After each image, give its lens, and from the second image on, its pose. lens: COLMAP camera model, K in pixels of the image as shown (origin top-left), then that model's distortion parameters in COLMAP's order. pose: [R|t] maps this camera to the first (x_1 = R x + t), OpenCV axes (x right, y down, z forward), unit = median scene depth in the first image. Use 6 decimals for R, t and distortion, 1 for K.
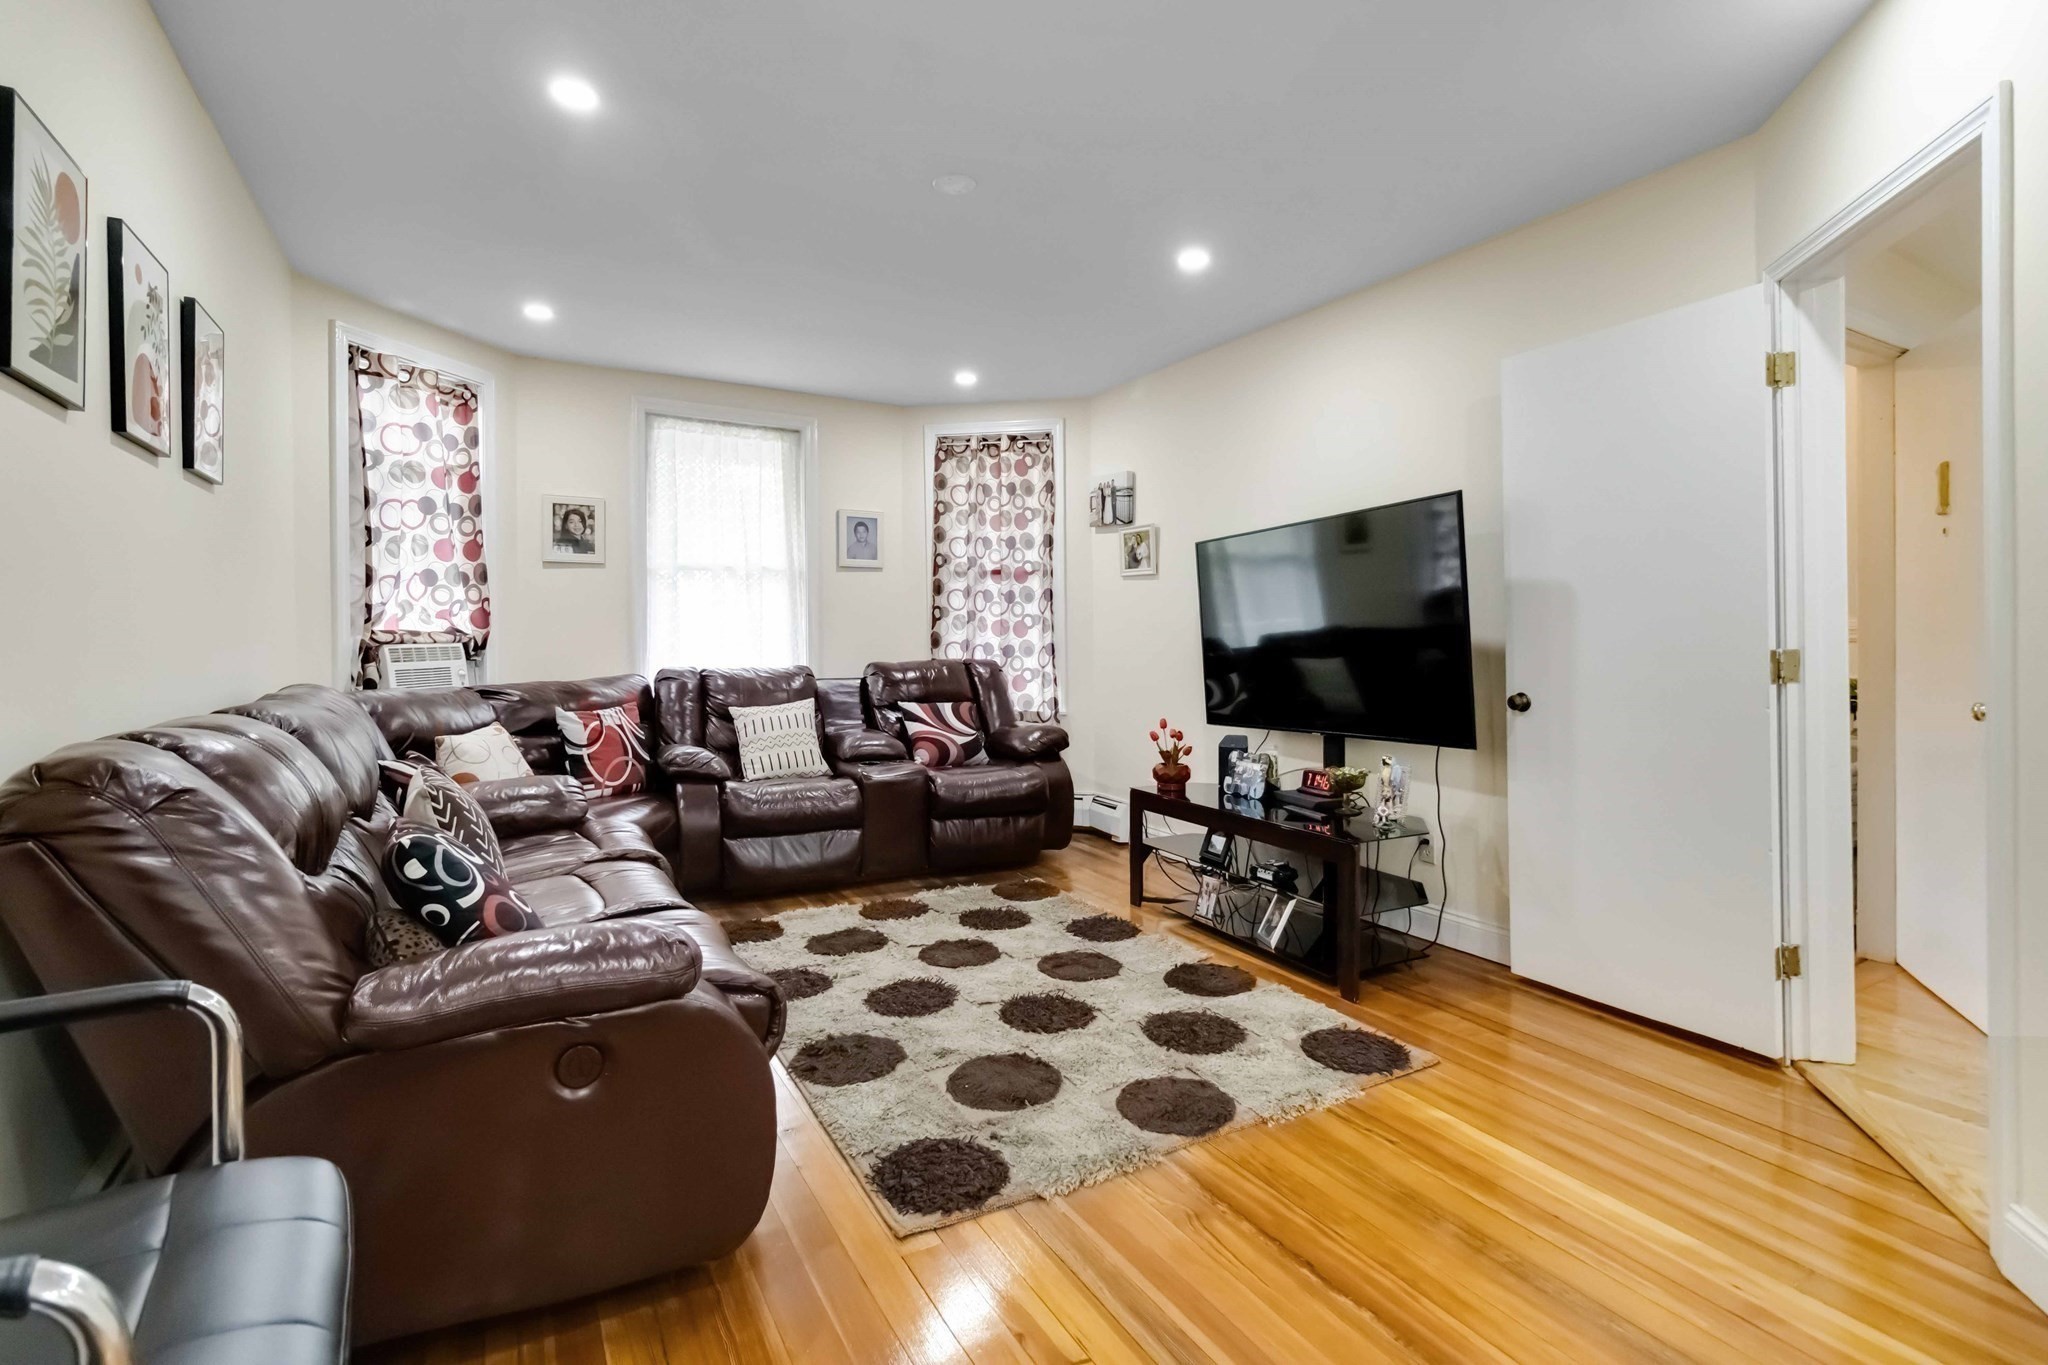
lens RADIAL K [[967.2, 0, 1029.2], [0, 967.2, 639.5], [0, 0, 1]] dist [-0.001768, 0.000360]
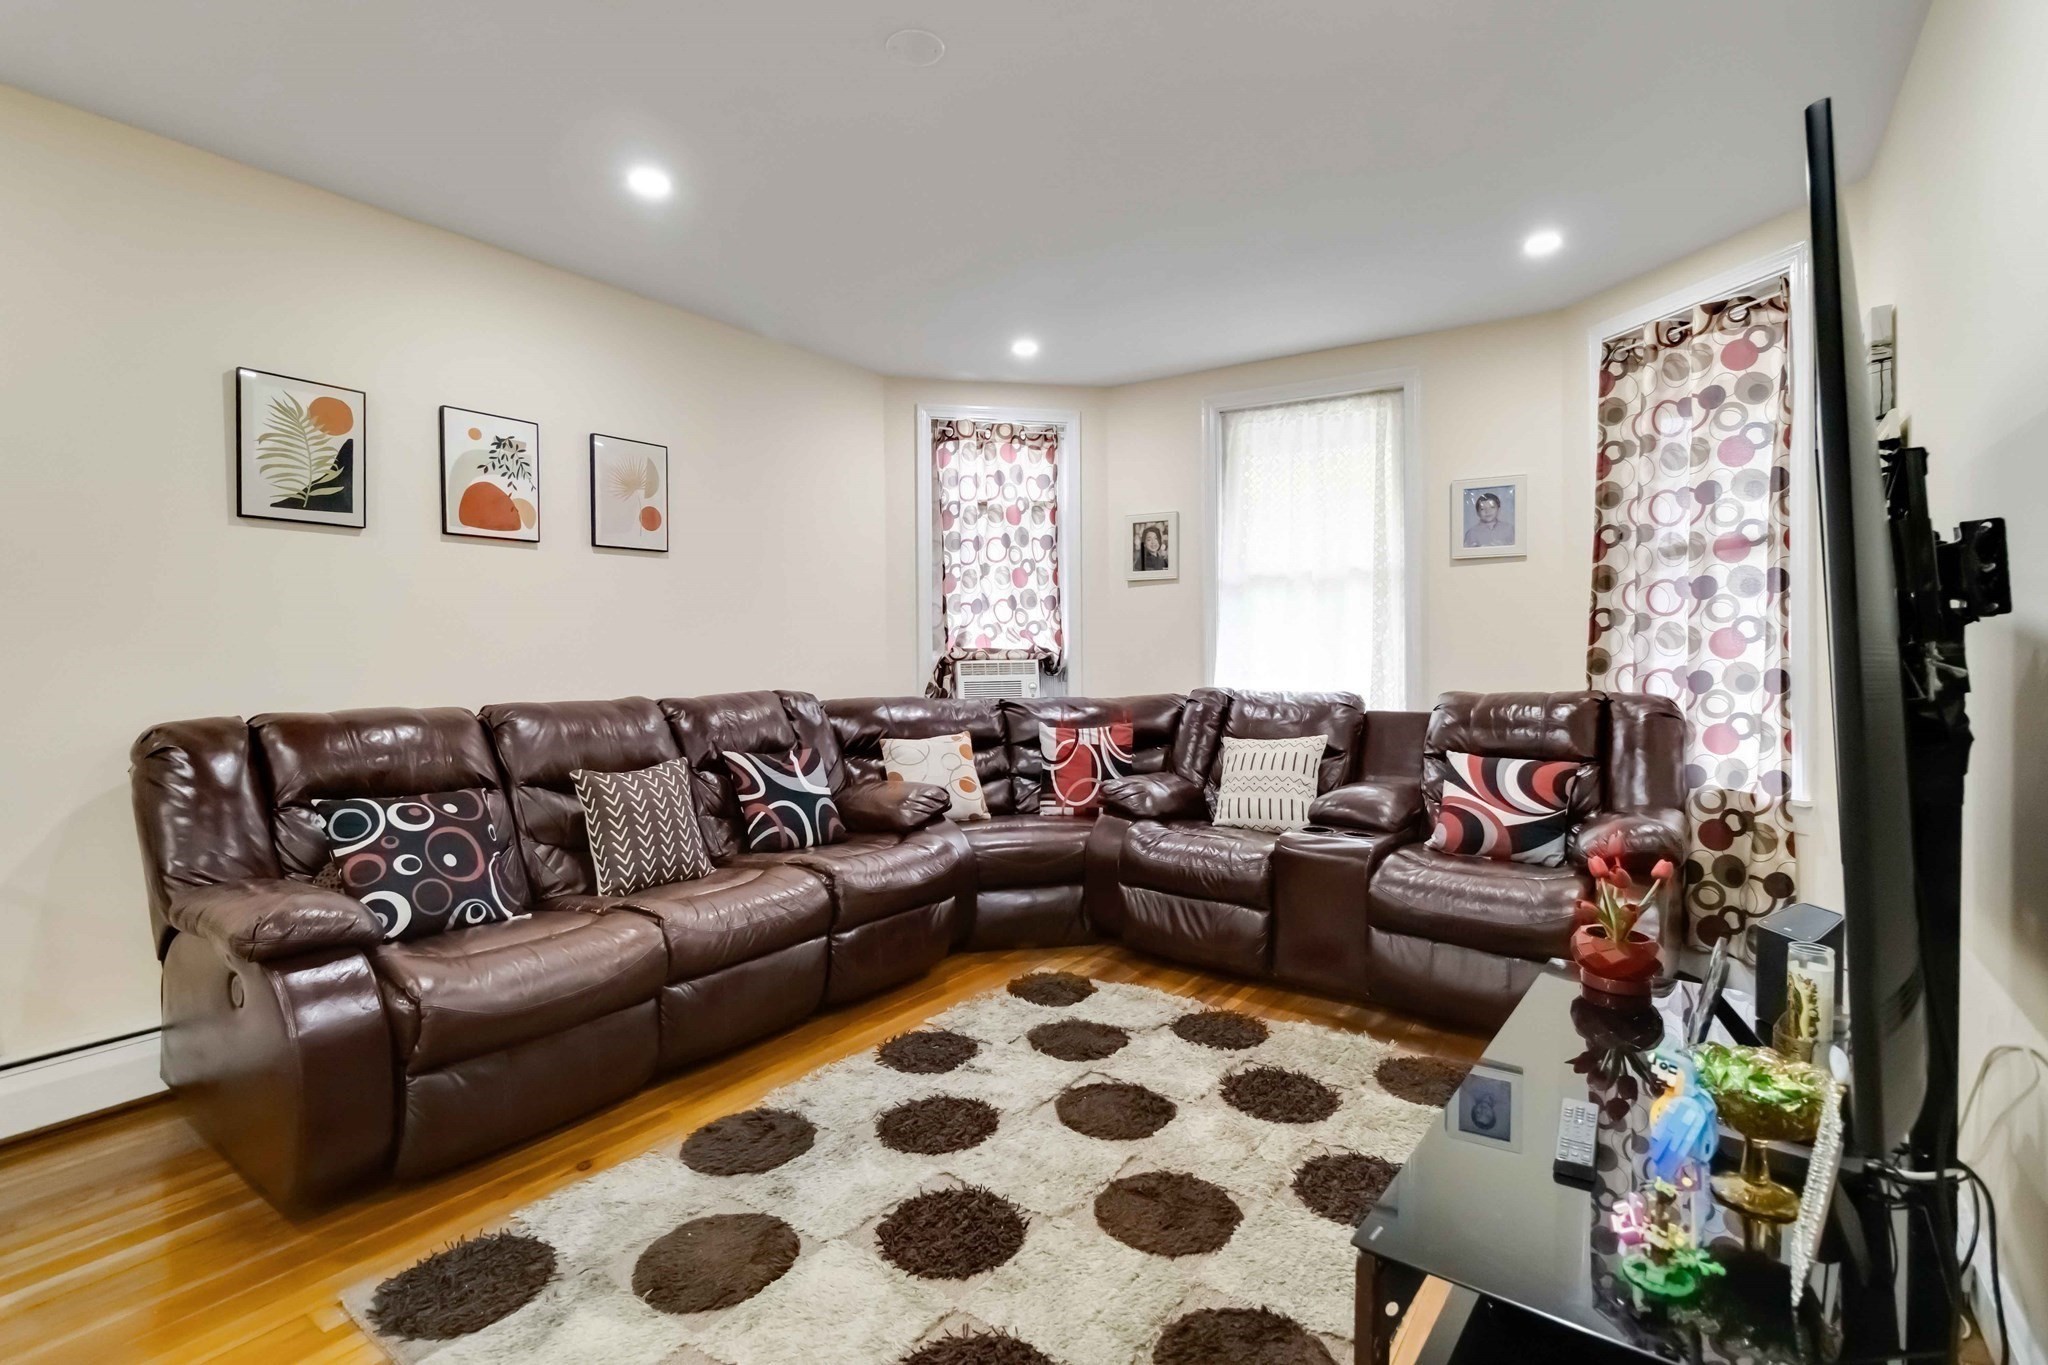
lens RADIAL K [[967.2, 0, 1034.1], [0, 967.2, 664.3], [0, 0, 1]] dist [-0.001768, 0.000360]
pose [[0.430230, 0.015530, -0.902586, 0.396657], [-0.002352, 0.999868, 0.016082, -0.008438], [0.902716, -0.004796, 0.430210, 0.478469]]
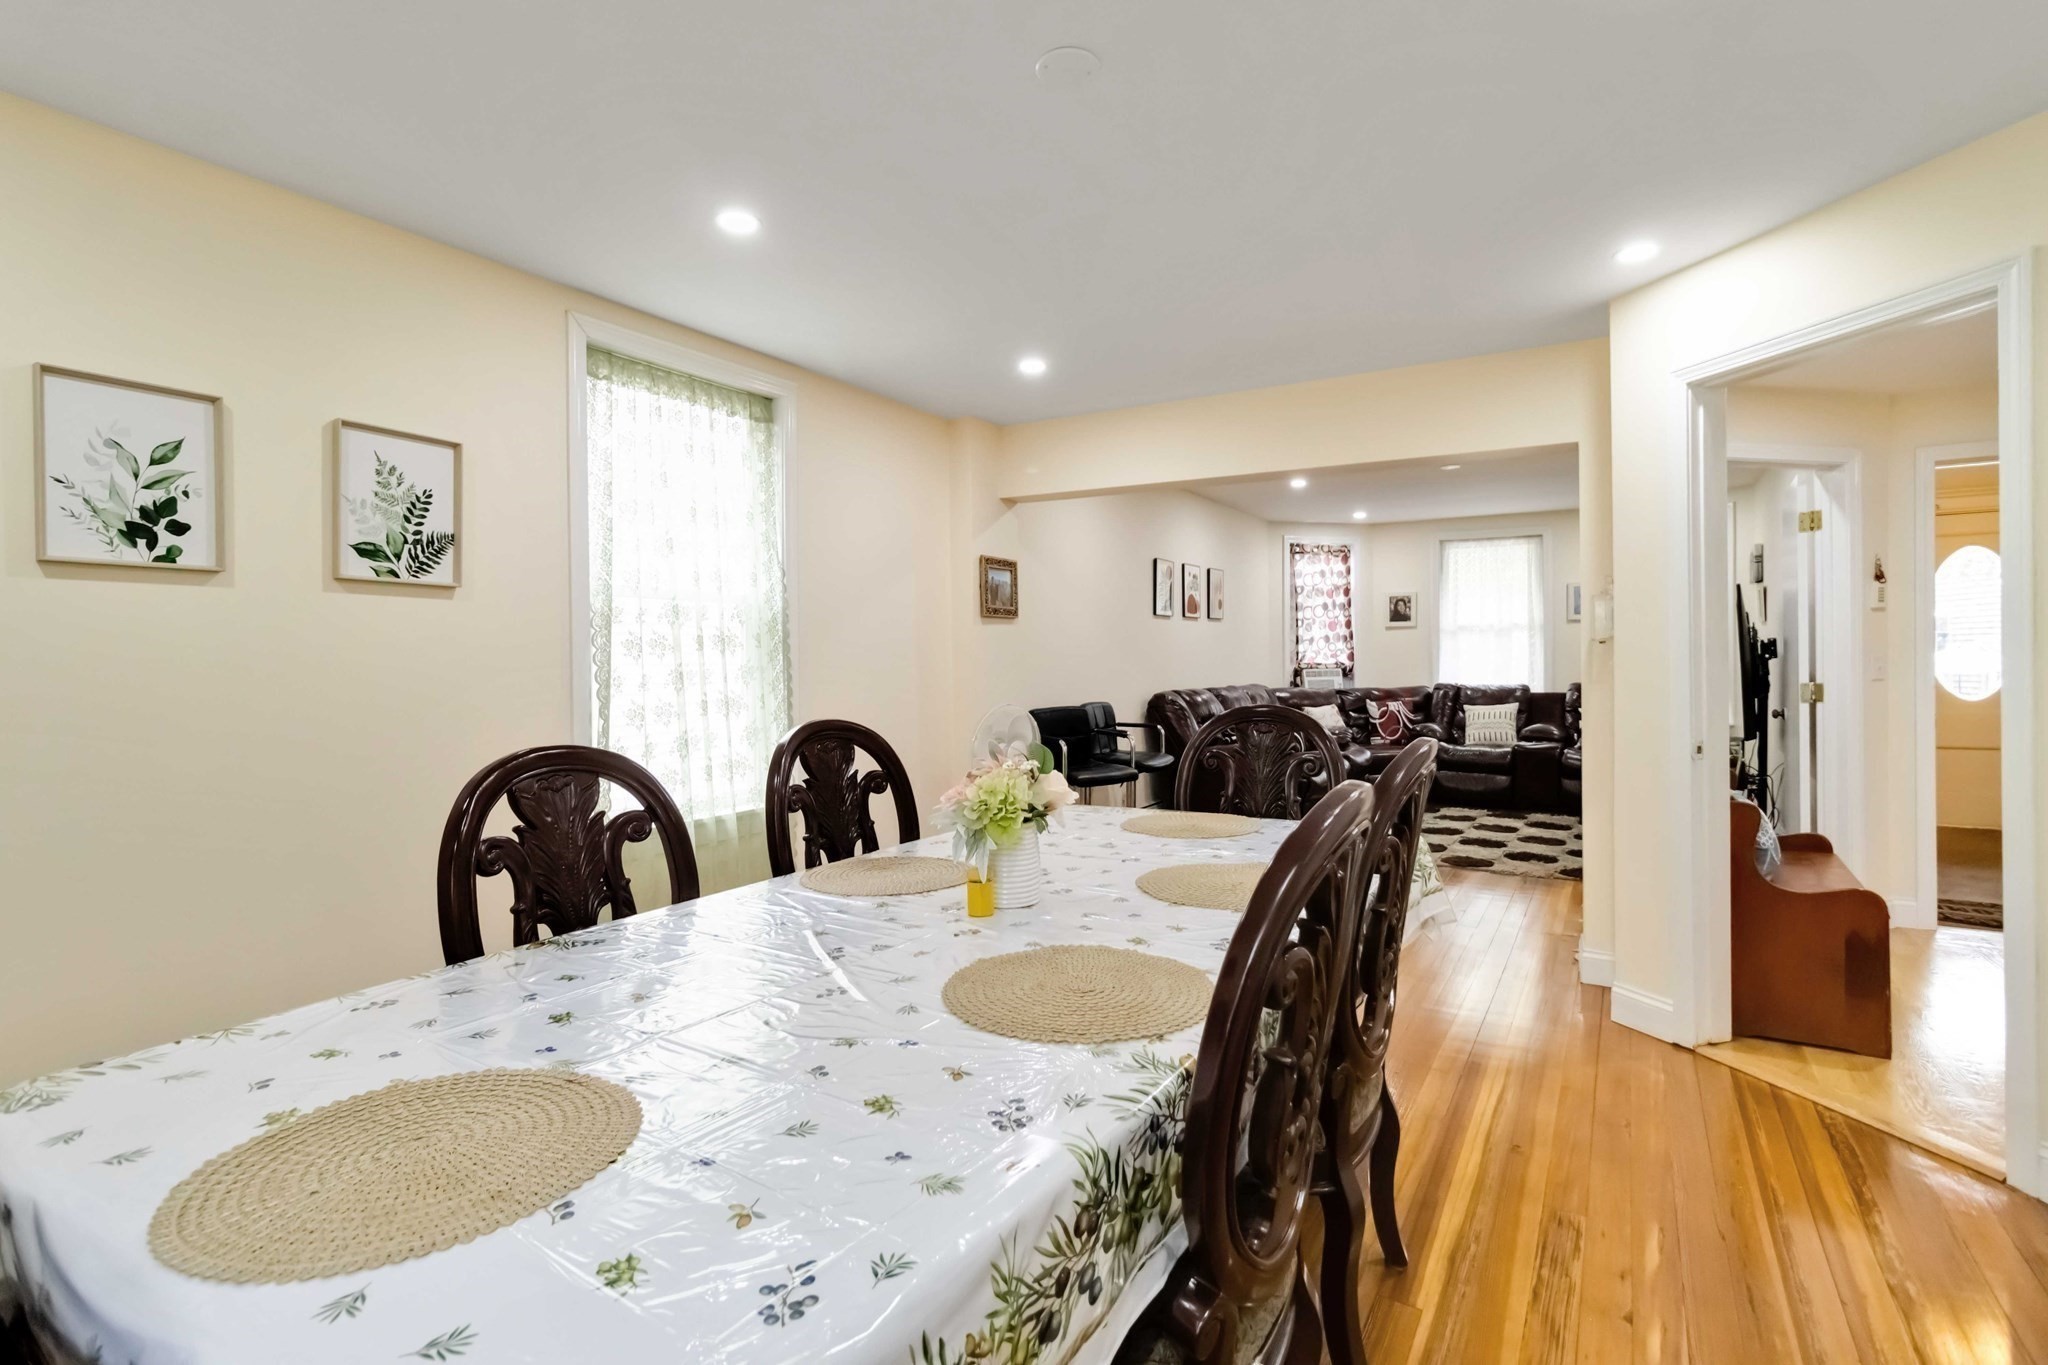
lens RADIAL K [[967.2, 0, 1021.3], [0, 967.2, 670.2], [0, 0, 1]] dist [-0.001768, 0.000360]
pose [[0.468120, 0.010689, -0.883600, 0.905137], [0.000384, 0.999924, 0.012300, -0.018246], [0.883665, -0.006097, 0.468081, -0.582469]]
